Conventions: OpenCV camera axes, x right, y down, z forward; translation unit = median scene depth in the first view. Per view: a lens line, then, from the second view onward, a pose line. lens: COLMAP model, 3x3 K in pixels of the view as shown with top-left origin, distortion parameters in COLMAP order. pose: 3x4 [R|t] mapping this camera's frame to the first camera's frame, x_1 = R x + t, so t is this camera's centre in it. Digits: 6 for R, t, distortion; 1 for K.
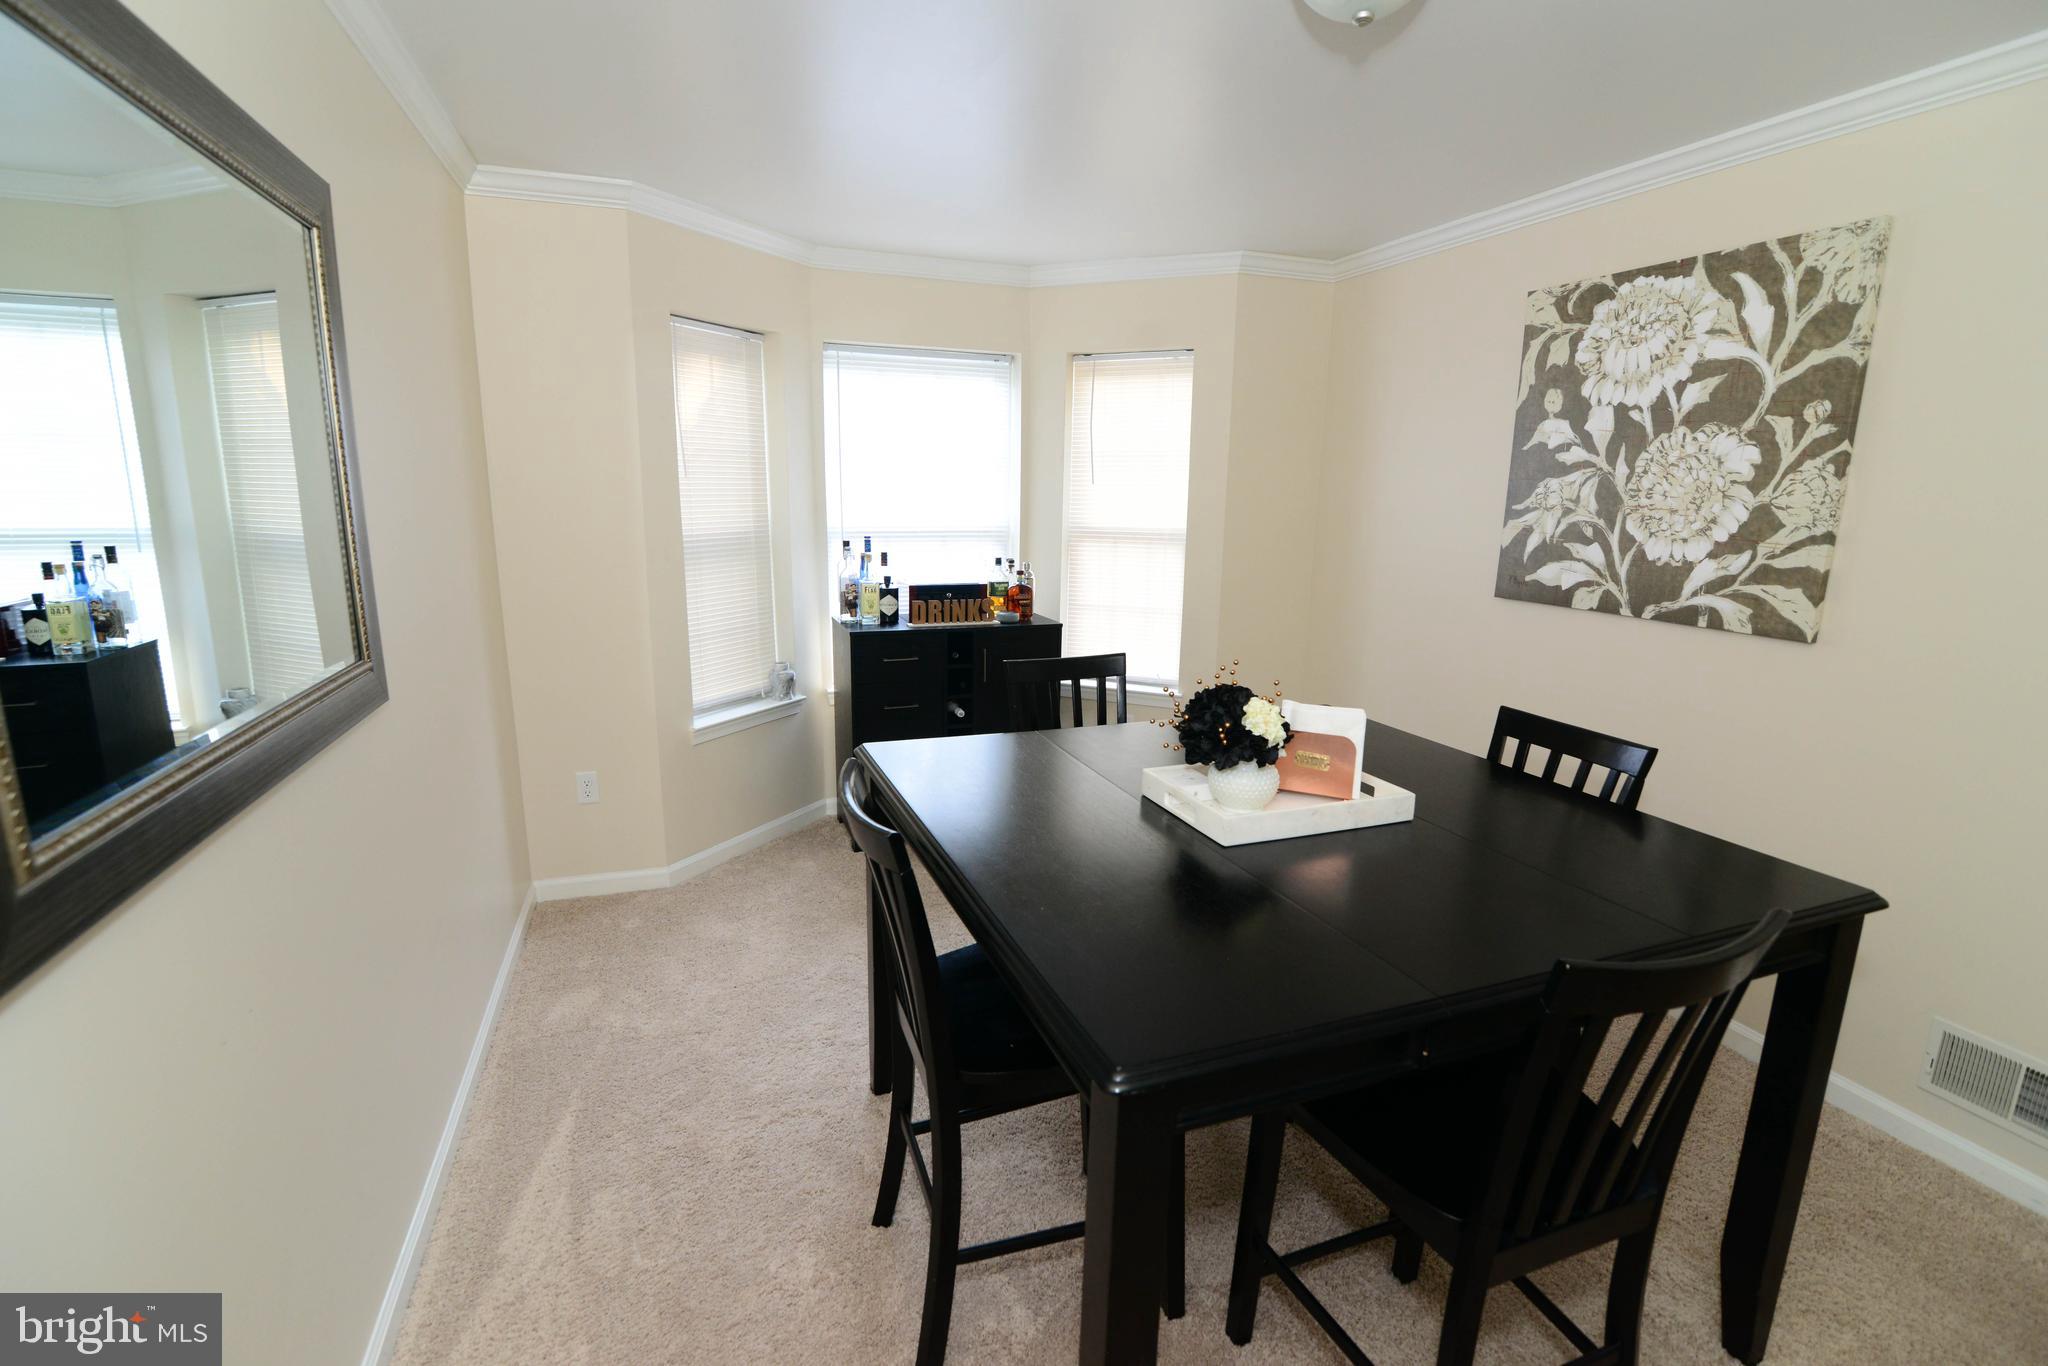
lens RADIAL K [[955.5, 0, 1024.0], [0, 955.5, 683.0], [0, 0, 1]] dist [-0.000015, 0.000069]
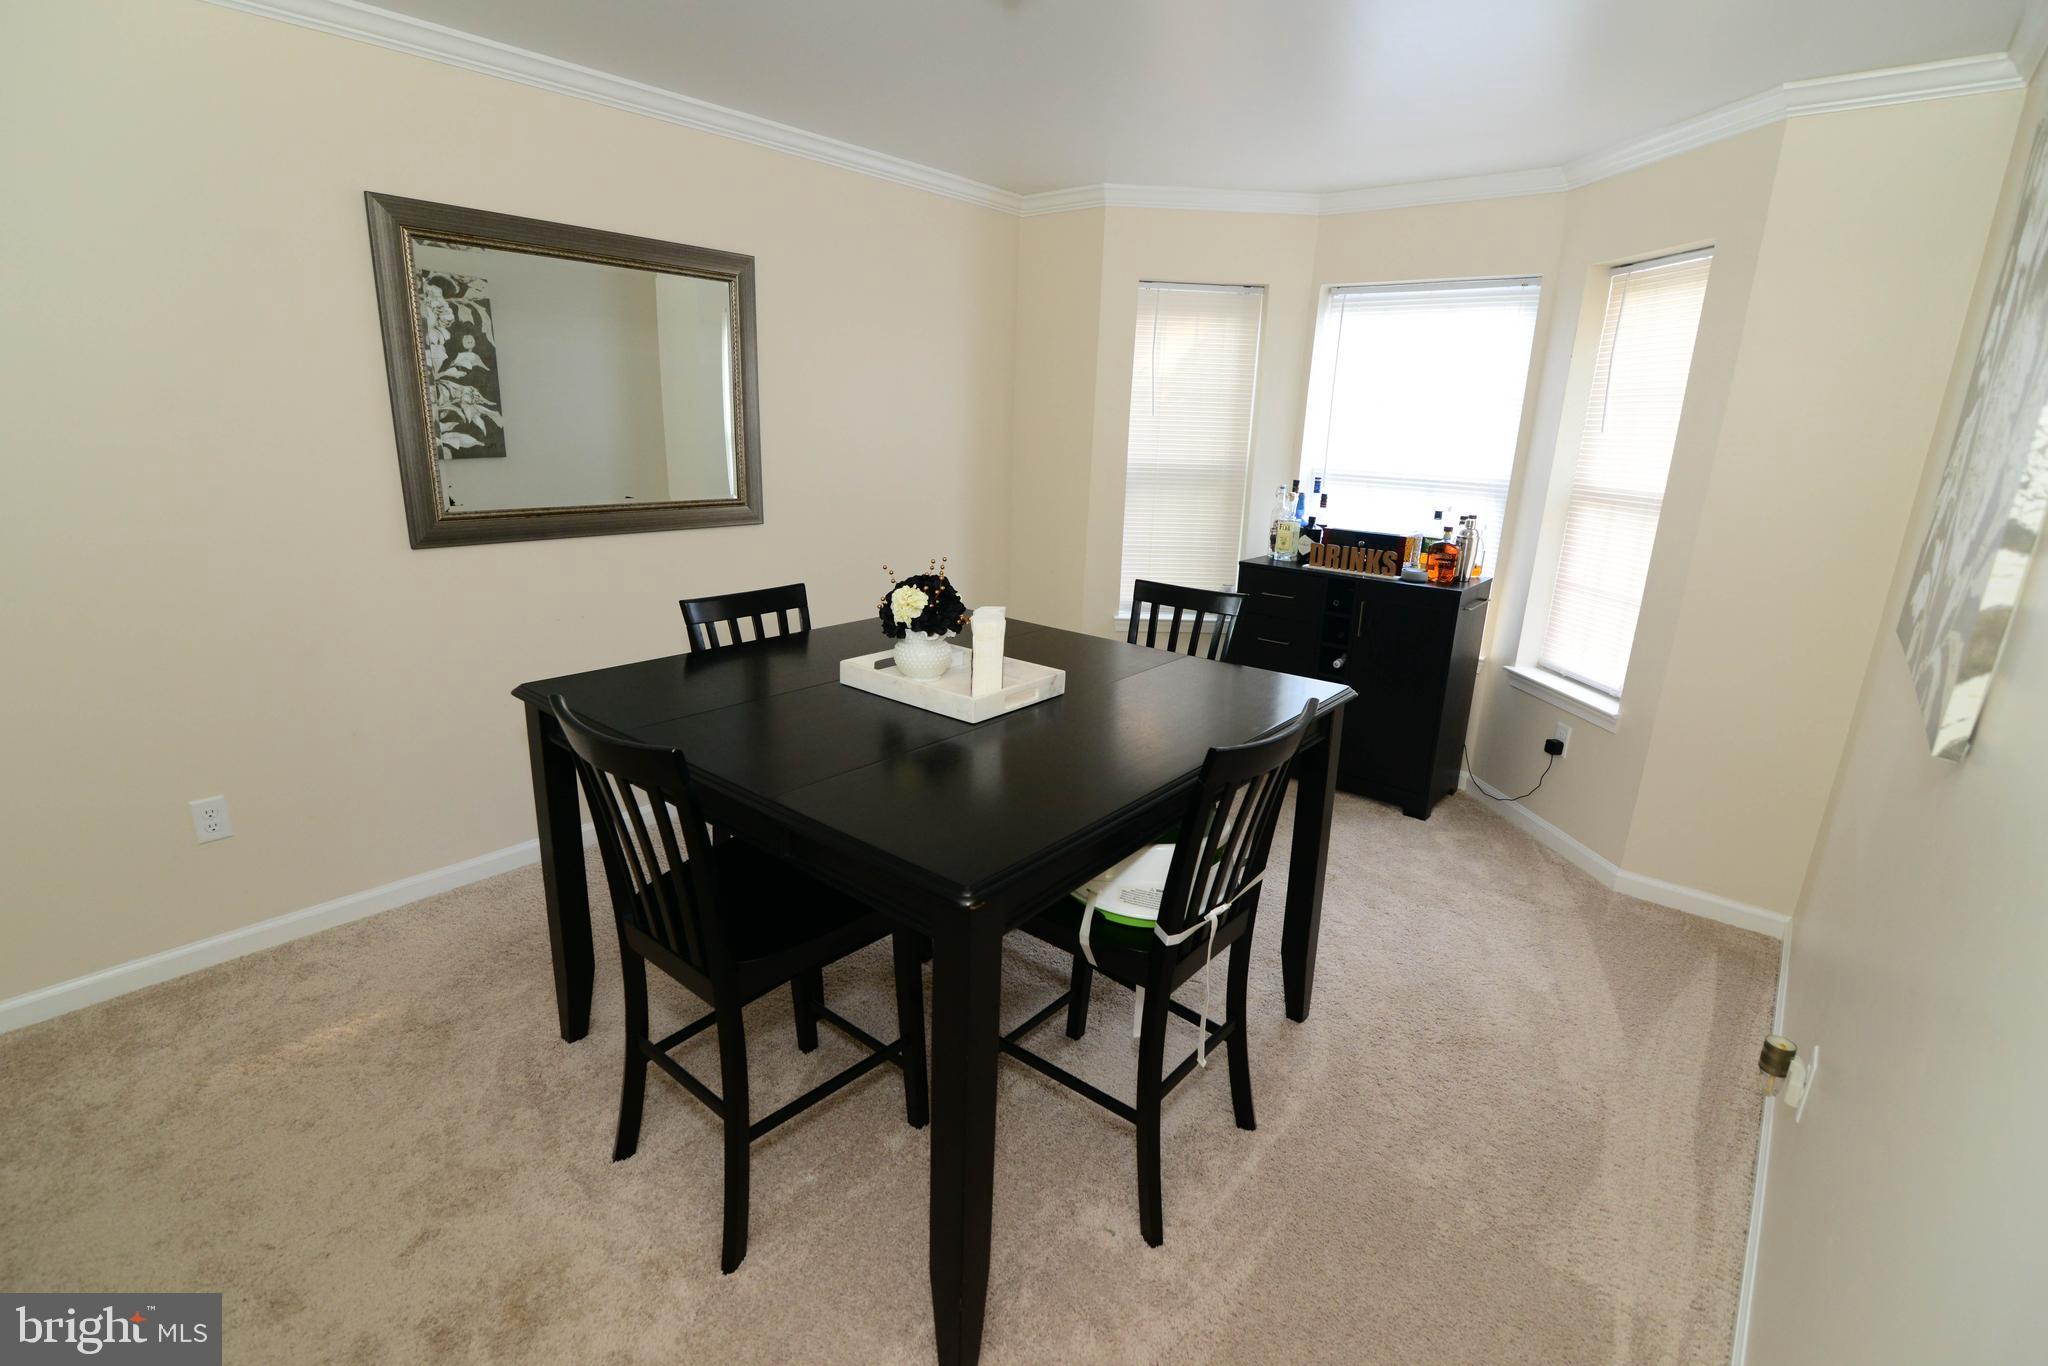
lens RADIAL K [[955.5, 0, 1024.0], [0, 955.5, 683.0], [0, 0, 1]] dist [-0.000015, 0.000069]
pose [[0.494023, 0.235133, -0.837051, 0.814354], [-0.201778, 0.967458, 0.152677, -0.046144], [0.845711, 0.093472, 0.525391, 0.298392]]
